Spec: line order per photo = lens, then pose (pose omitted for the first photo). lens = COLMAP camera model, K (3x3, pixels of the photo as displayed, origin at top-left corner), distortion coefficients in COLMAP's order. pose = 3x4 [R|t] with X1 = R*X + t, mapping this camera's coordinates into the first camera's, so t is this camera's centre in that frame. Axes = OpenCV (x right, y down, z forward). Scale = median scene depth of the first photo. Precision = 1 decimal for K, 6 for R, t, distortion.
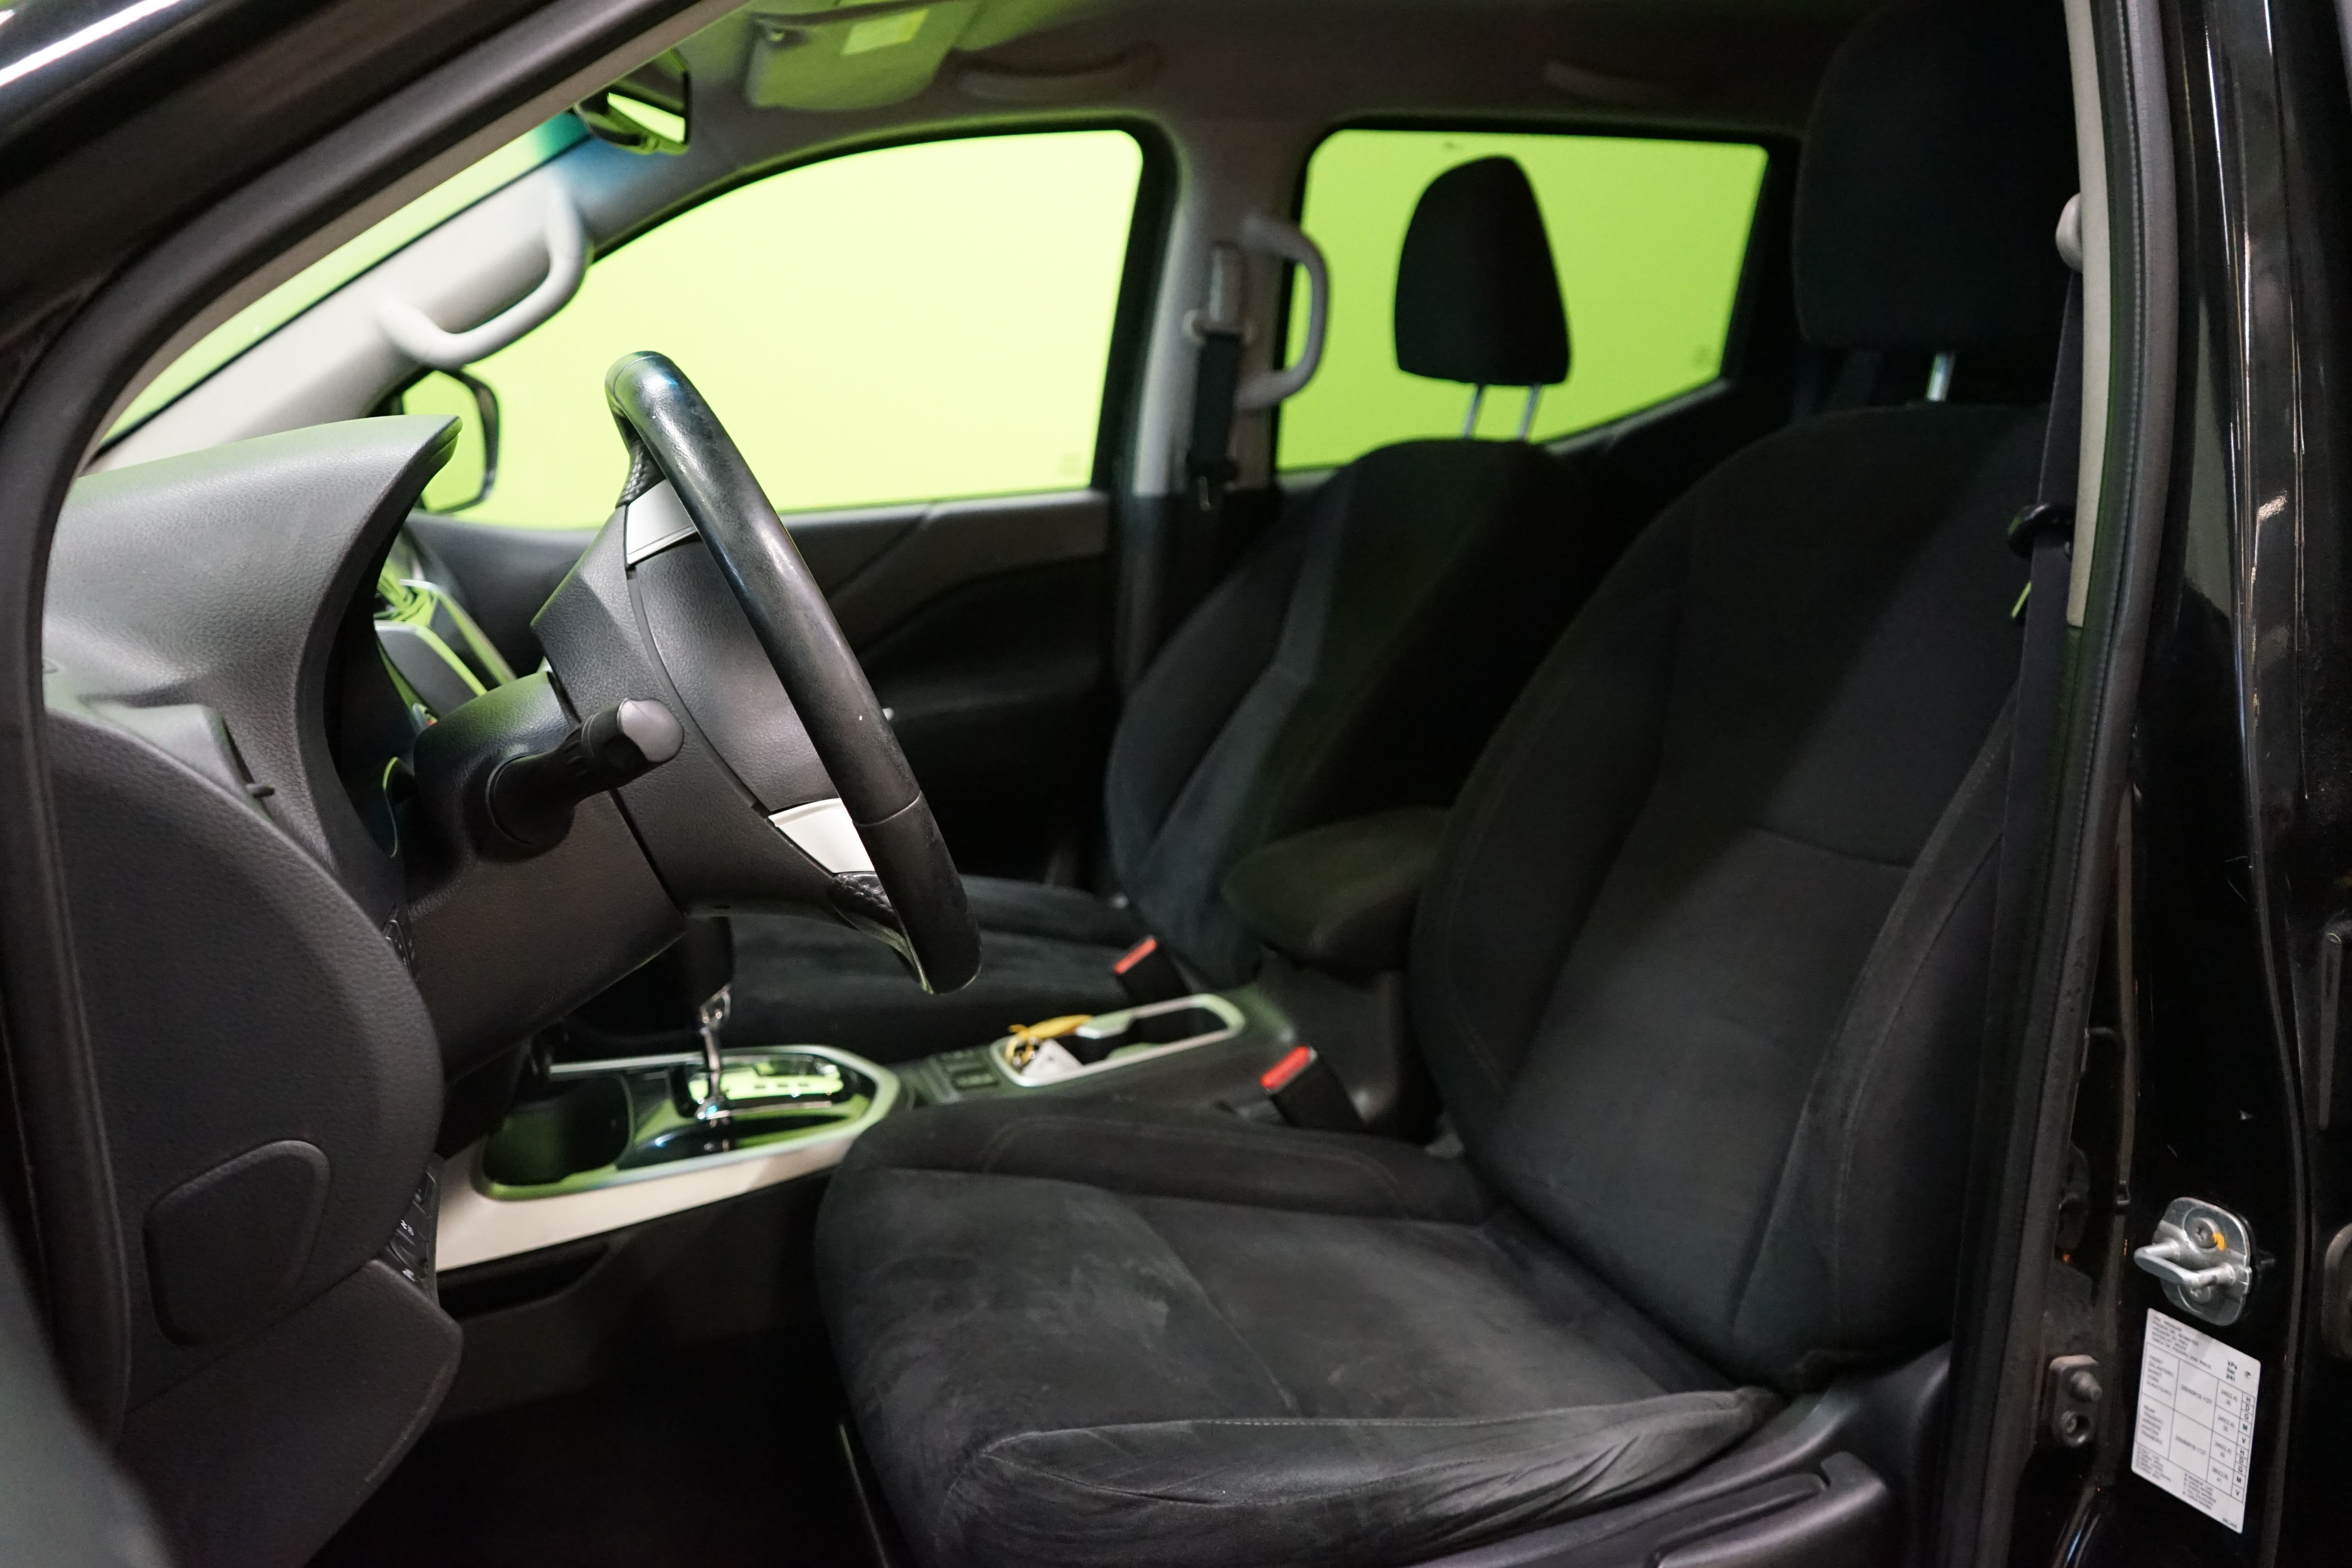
lens RADIAL K [[1880.2, 0, 1176.0], [0, 1880.2, 784.0], [0, 0, 1]] dist [-0.012119, 0.001086]
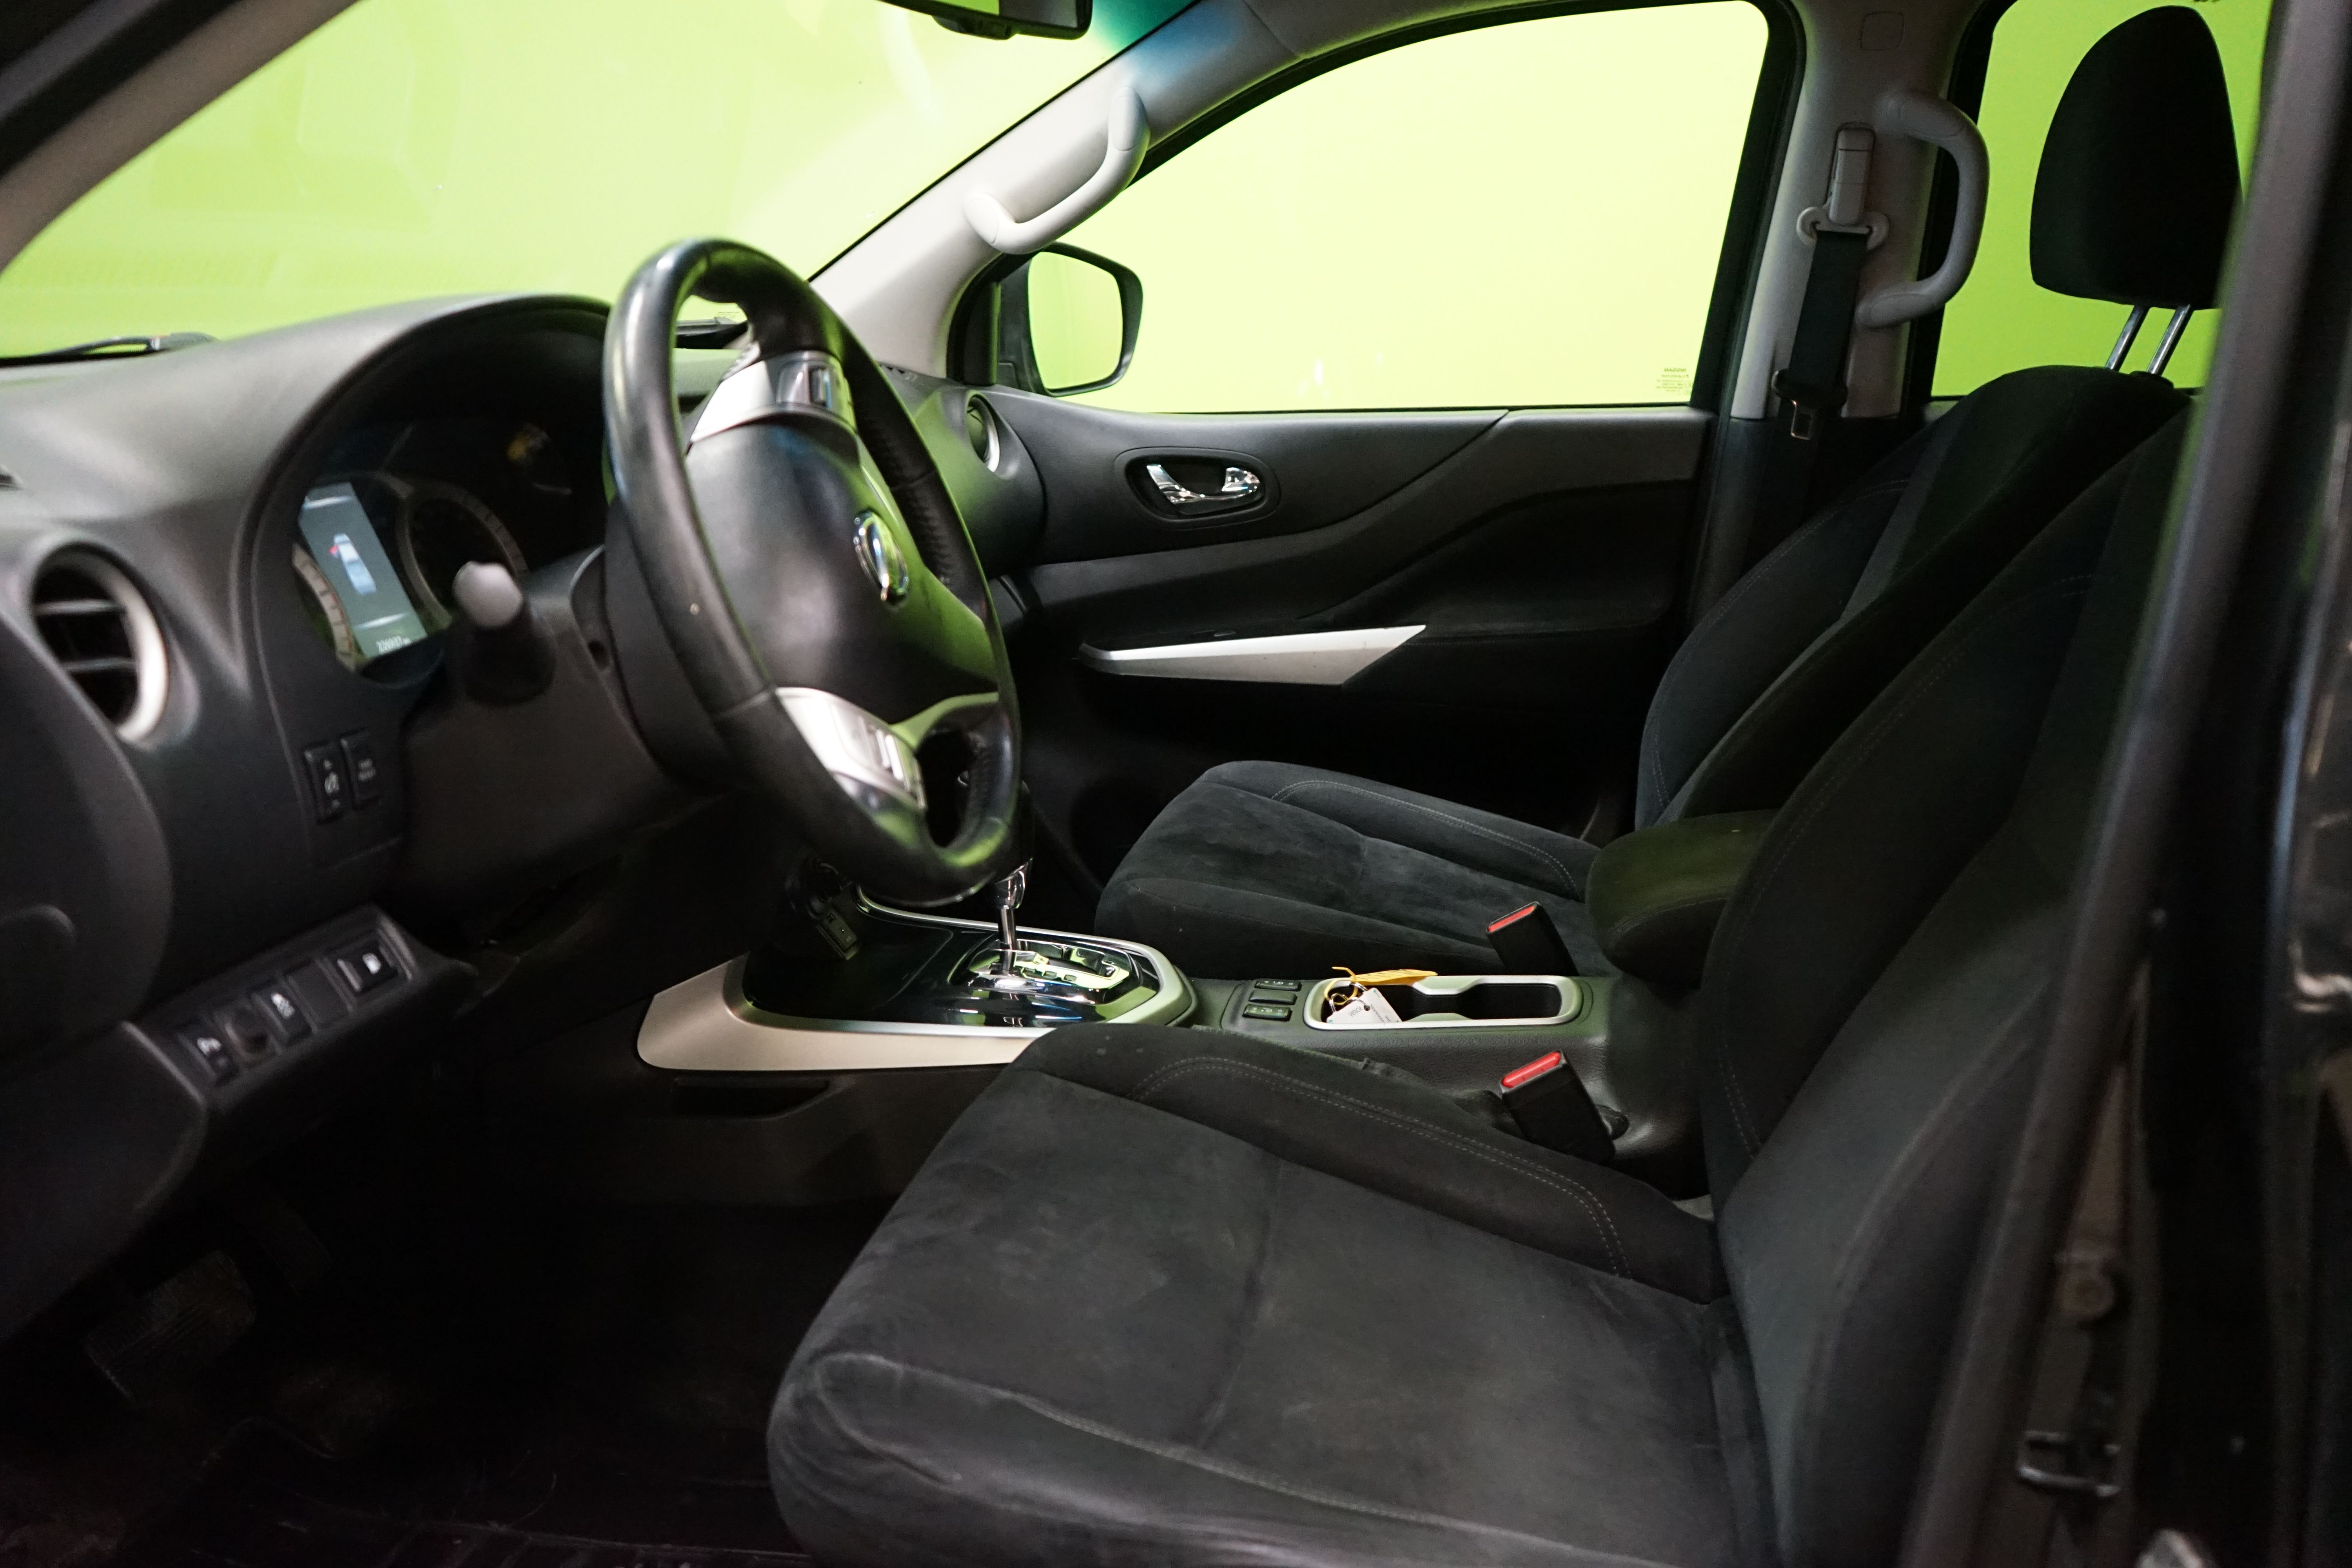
lens RADIAL K [[1880.2, 0, 1176.0], [0, 1880.2, 784.0], [0, 0, 1]] dist [-0.012119, 0.001086]
pose [[0.866261, 0.156354, -0.474494, 0.216104], [-0.132134, 0.987648, 0.084216, -0.023794], [0.481801, -0.010256, 0.876221, 0.100738]]
